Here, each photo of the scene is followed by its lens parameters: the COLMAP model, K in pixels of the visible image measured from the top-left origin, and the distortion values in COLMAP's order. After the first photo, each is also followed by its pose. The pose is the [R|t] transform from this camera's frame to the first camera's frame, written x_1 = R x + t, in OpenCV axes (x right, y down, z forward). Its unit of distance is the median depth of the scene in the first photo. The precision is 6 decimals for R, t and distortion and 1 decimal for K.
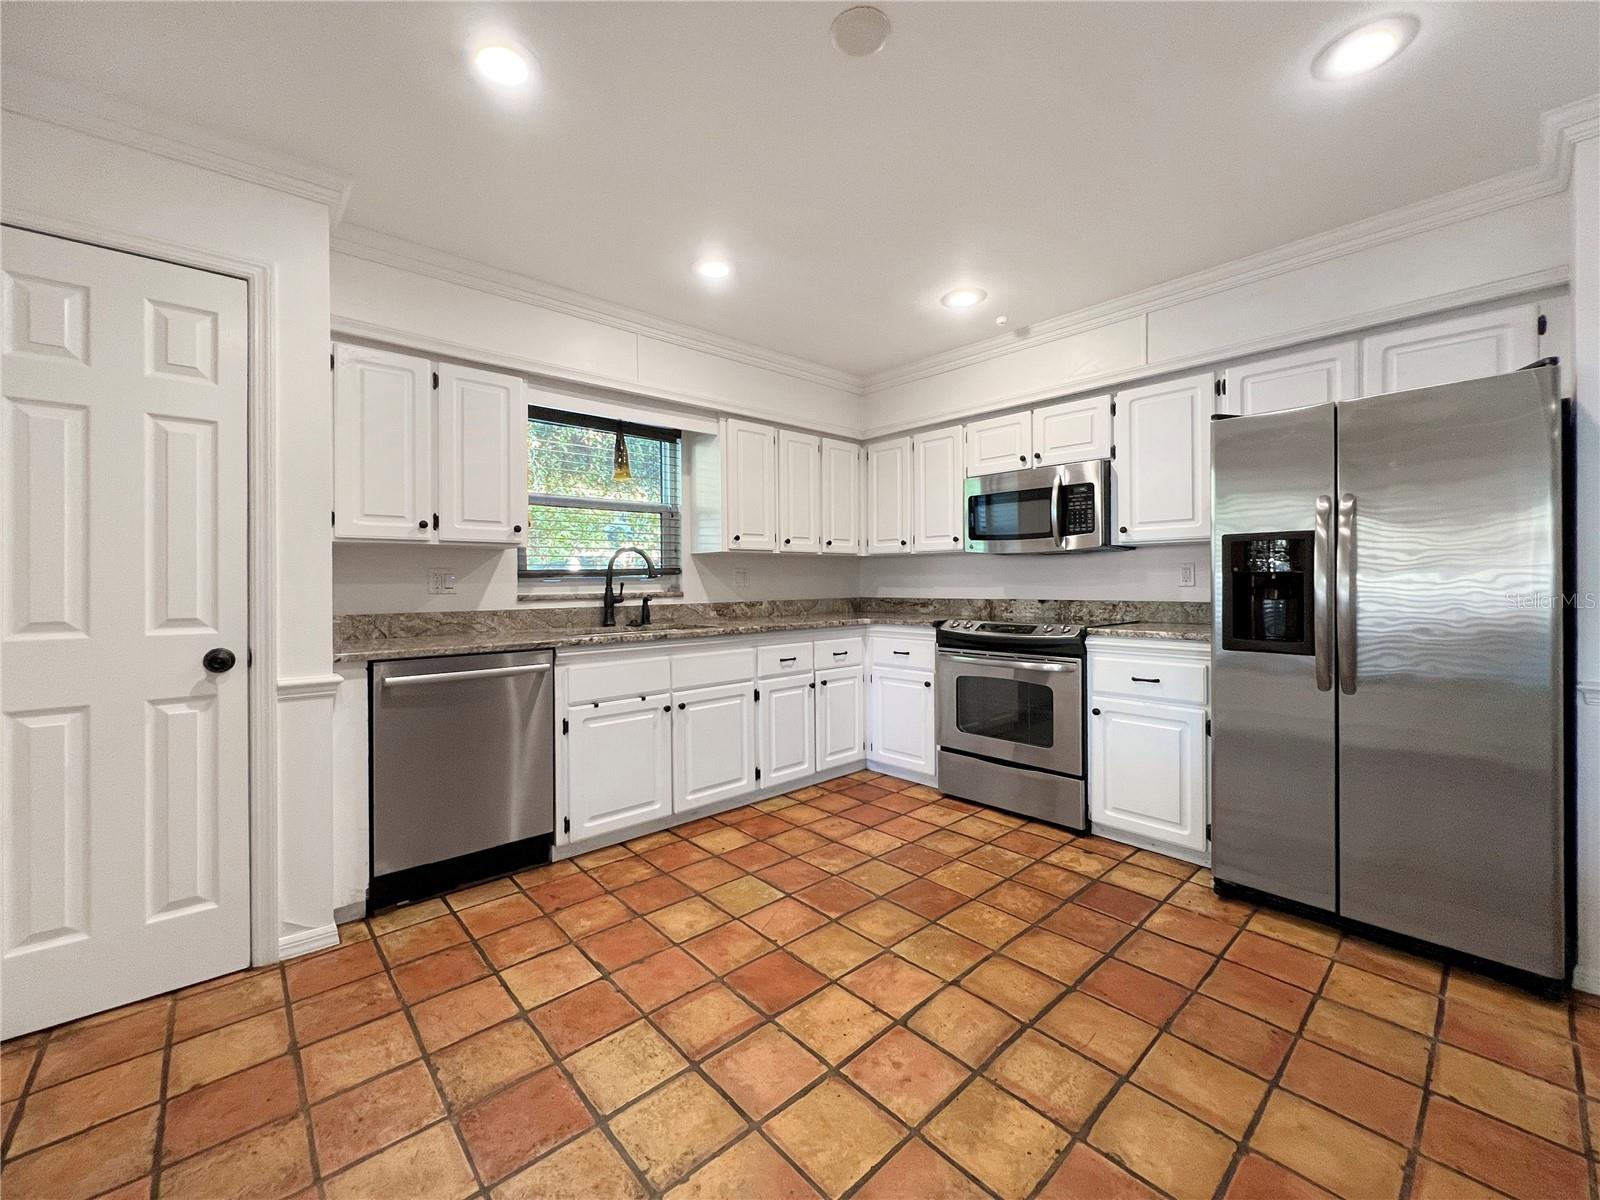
lens RADIAL K [[640.4, 0, 812.8], [0, 640.4, 588.7], [0, 0, 1]] dist [-0.002974, 0.001326]
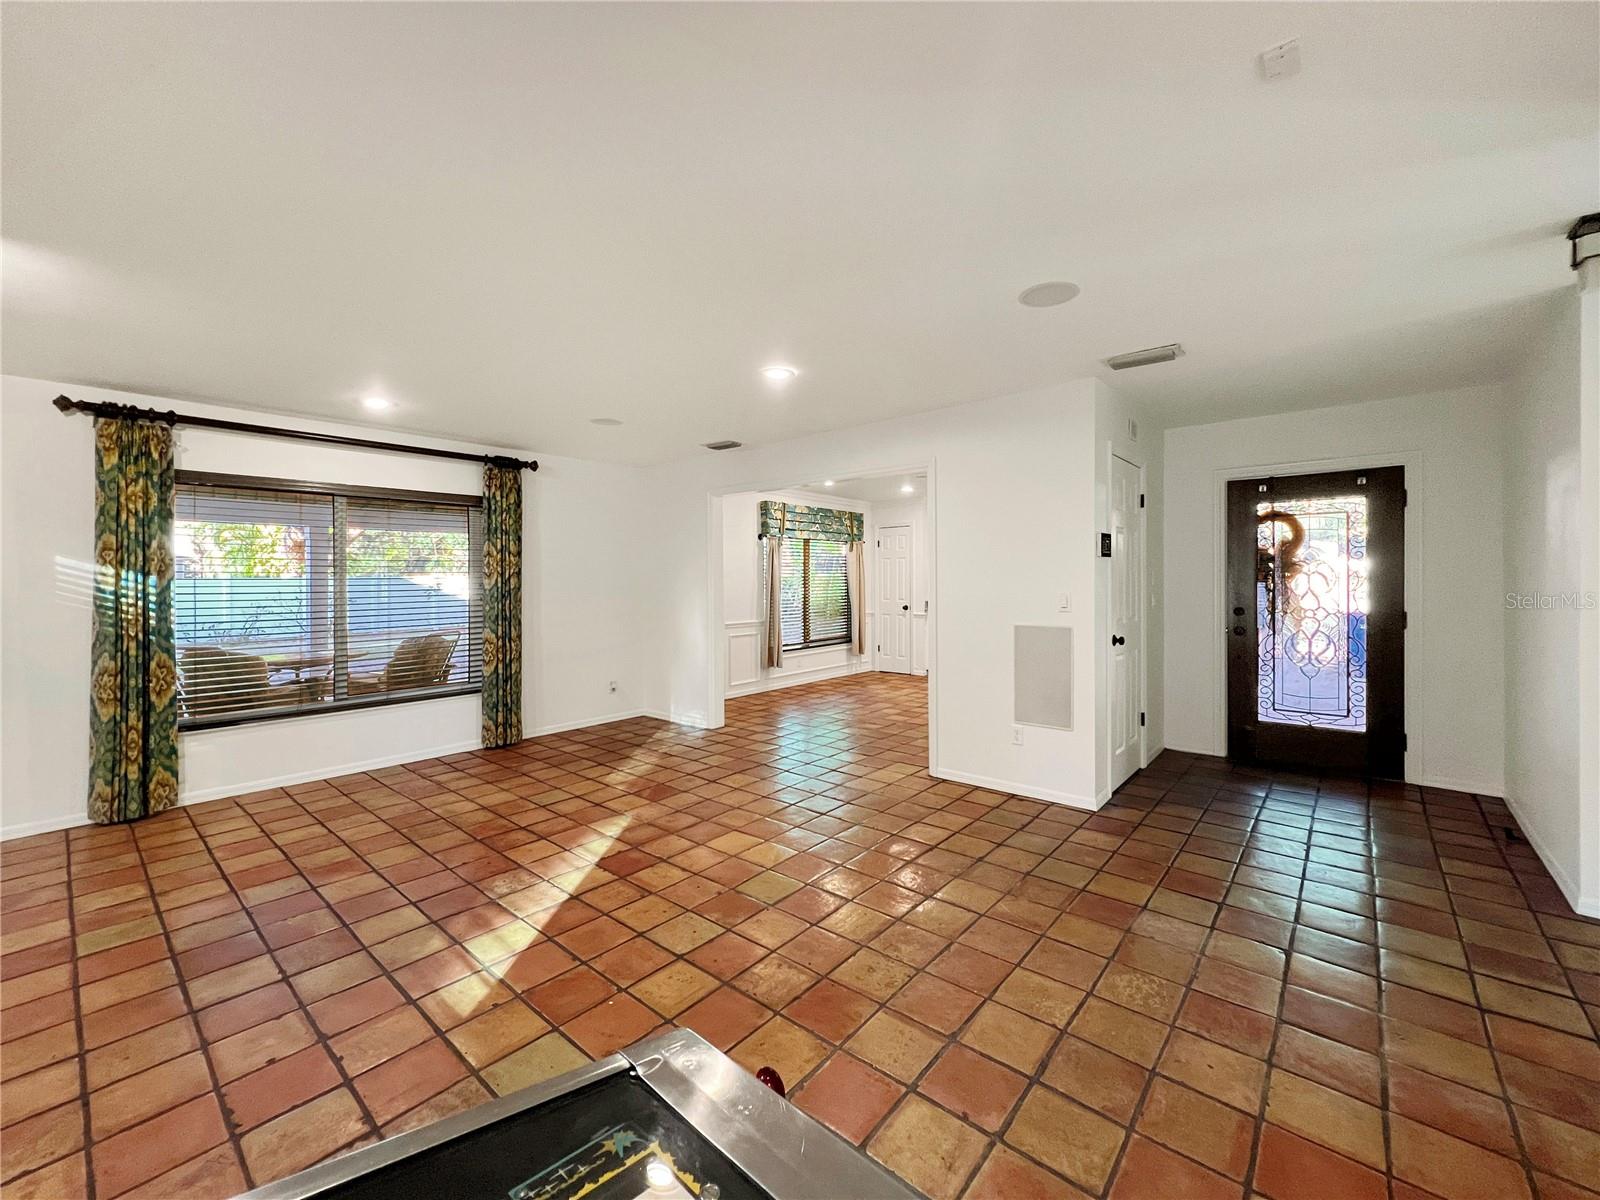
lens RADIAL K [[640.4, 0, 789.4], [0, 640.4, 586.8], [0, 0, 1]] dist [-0.002974, 0.001326]
pose [[0.112853, 0.012271, -0.993536, 2.499709], [-0.000120, 0.999924, 0.012336, -0.066829], [0.993612, -0.001273, 0.112846, -0.269698]]
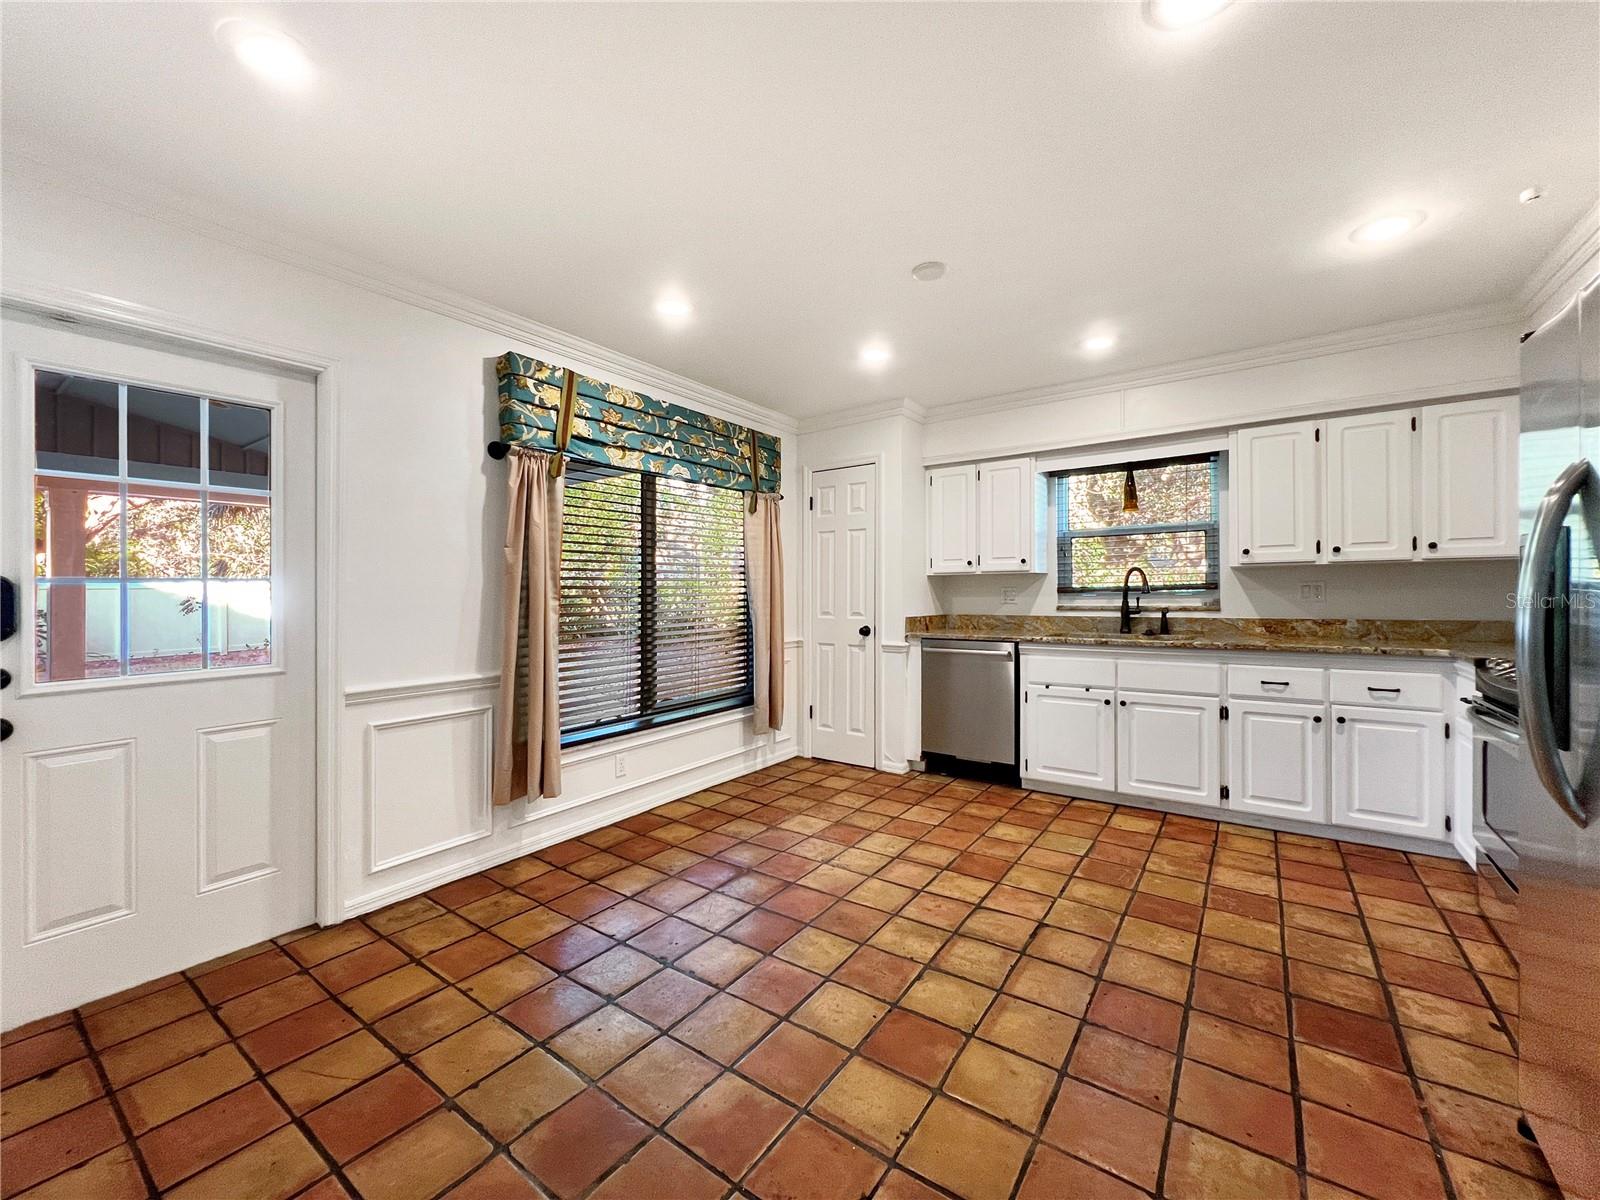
lens RADIAL K [[640.4, 0, 796.9], [0, 640.4, 598.2], [0, 0, 1]] dist [-0.002974, 0.001326]
pose [[0.219461, 0.014148, -0.975519, 0.868356], [-0.004840, 0.999898, 0.013413, -0.024675], [0.975609, 0.001778, 0.219507, 0.163844]]
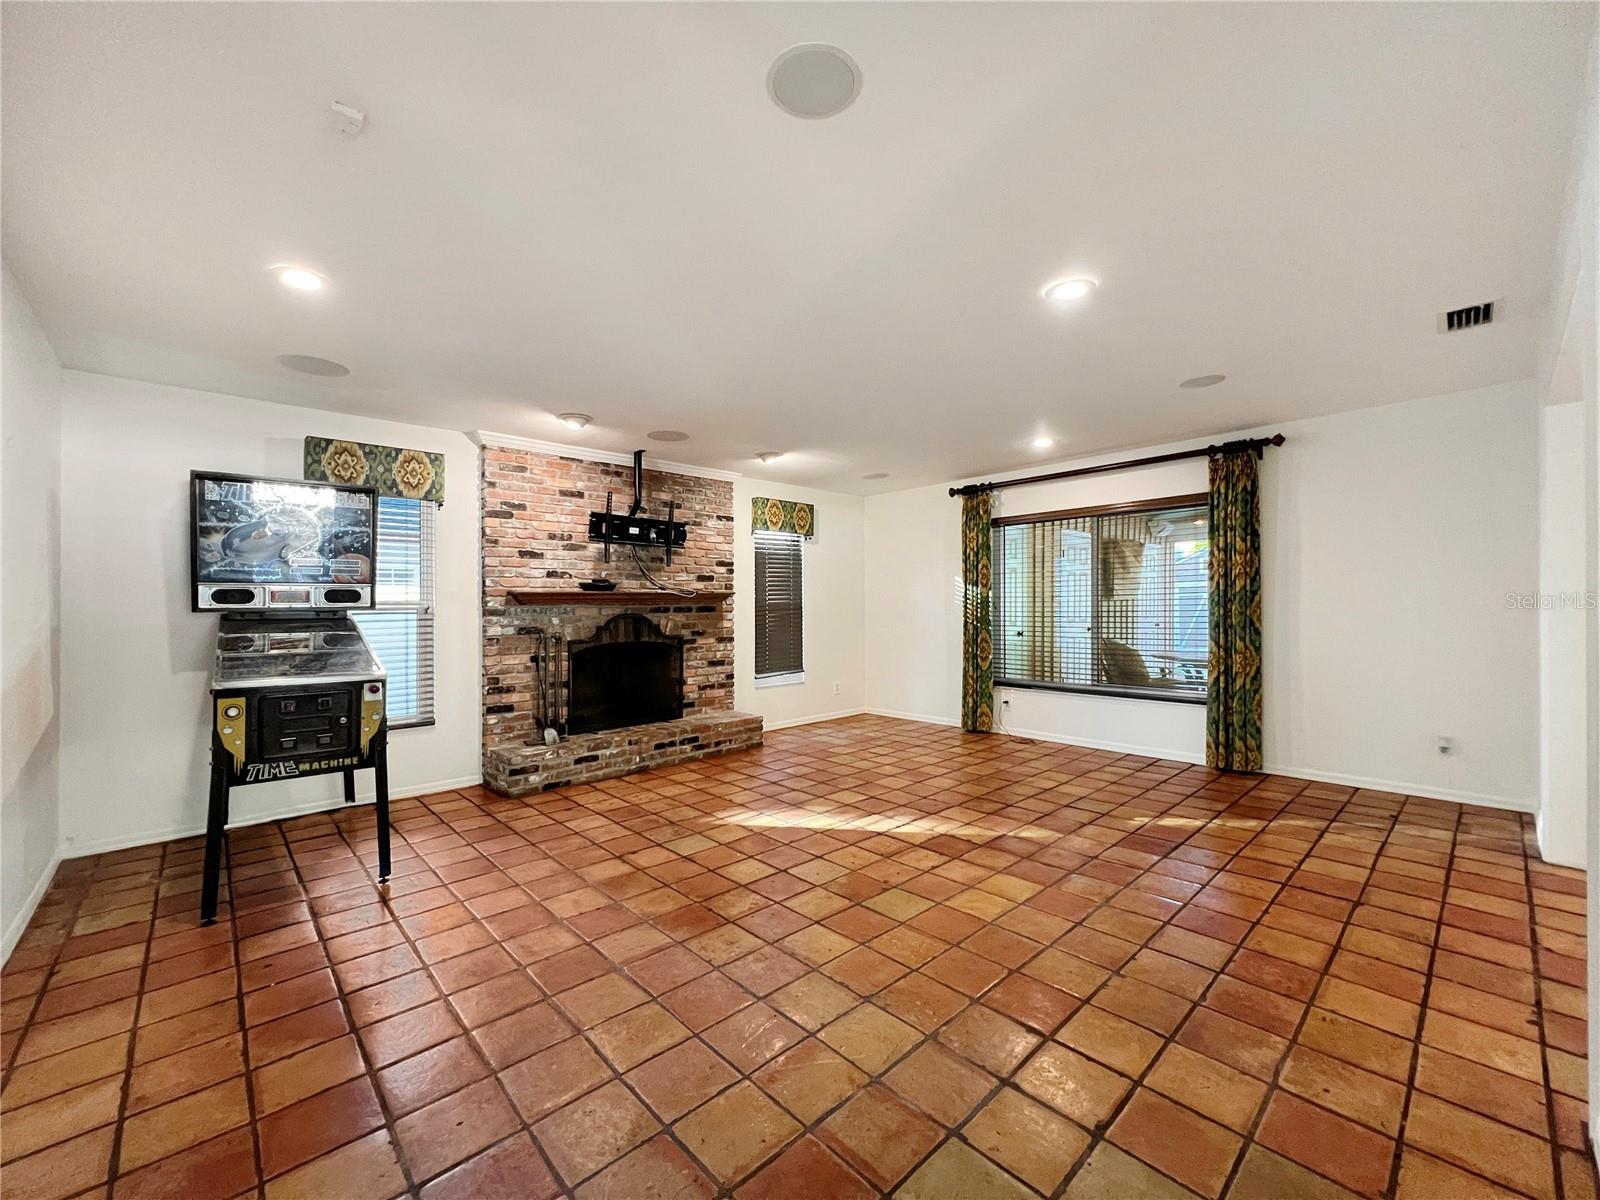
lens RADIAL K [[640.4, 0, 816.6], [0, 640.4, 616.1], [0, 0, 1]] dist [-0.002974, 0.001326]
pose [[-0.999412, 0.015775, -0.030439, 1.669893], [0.015036, 0.999591, 0.024346, -0.033514], [0.030810, 0.023874, -0.999240, 0.713309]]
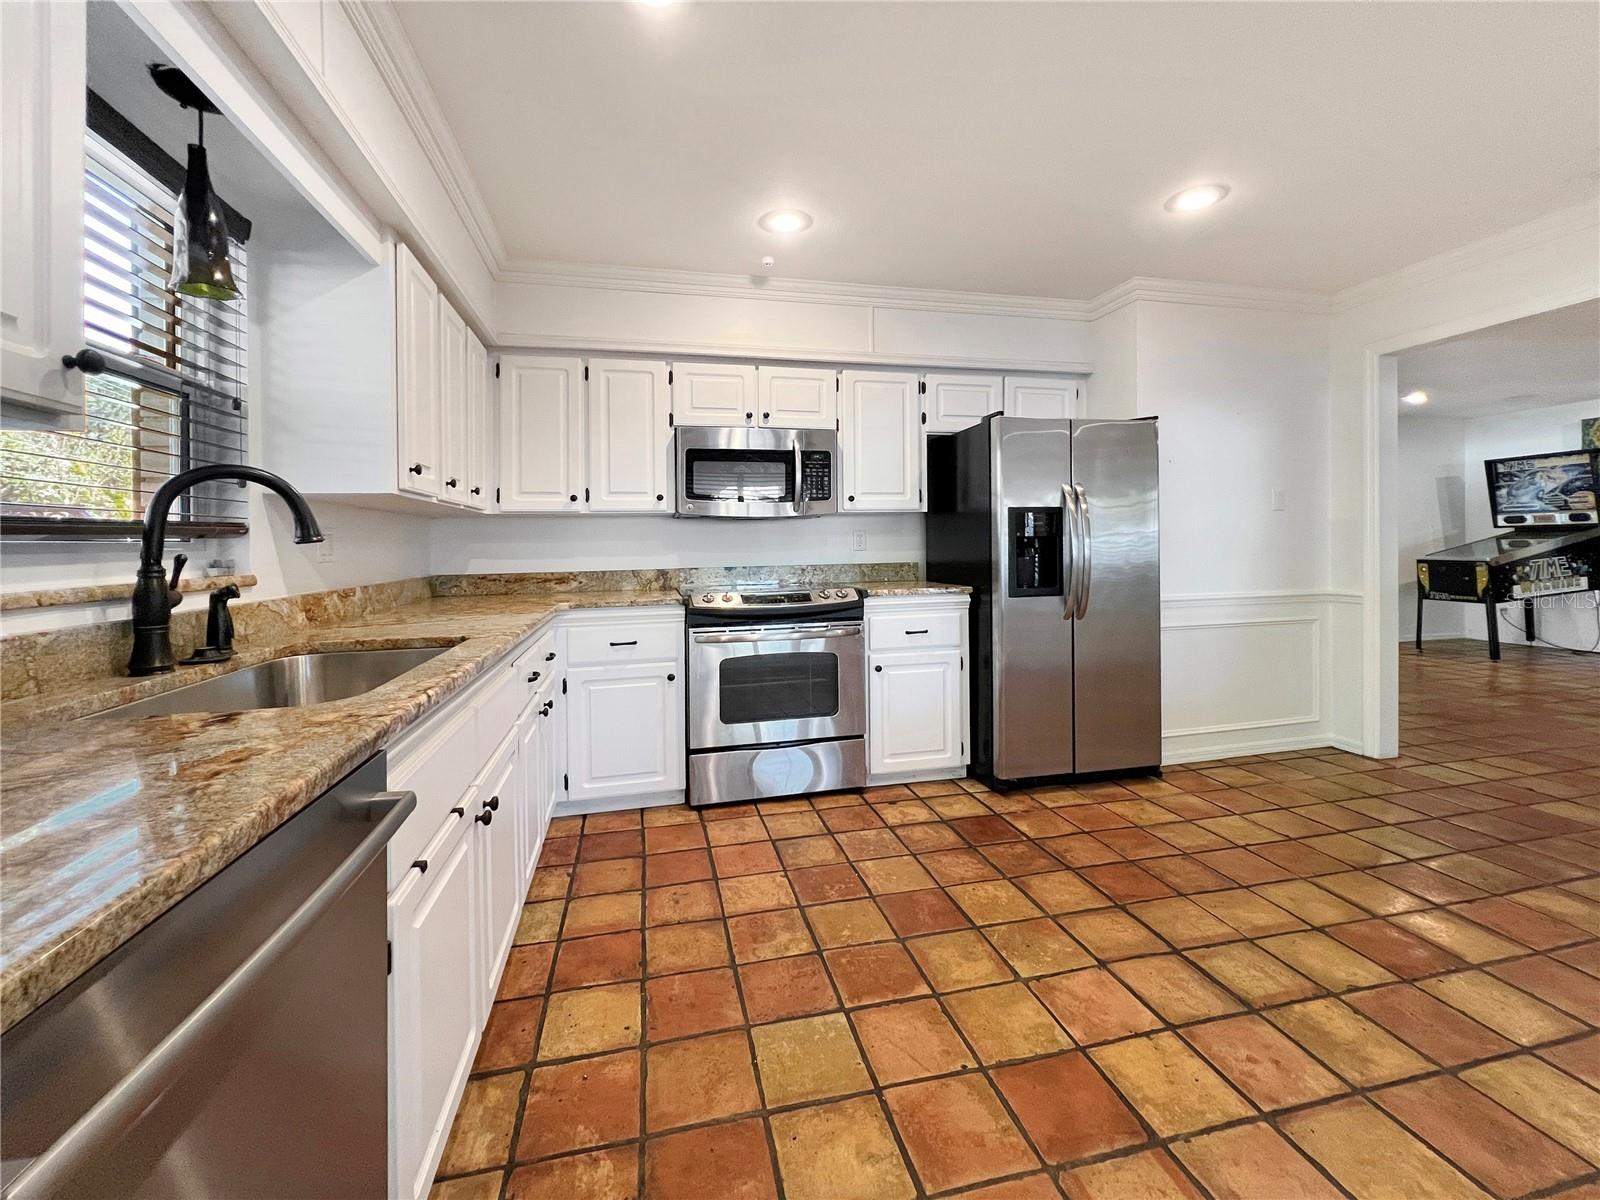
lens RADIAL K [[640.4, 0, 779.0], [0, 640.4, 549.1], [0, 0, 1]] dist [-0.002974, 0.001326]
pose [[0.511179, -0.007434, 0.859442, -0.546940], [0.023467, 0.999711, -0.005311, -0.003212], [-0.859154, 0.022884, 0.511205, 0.594654]]
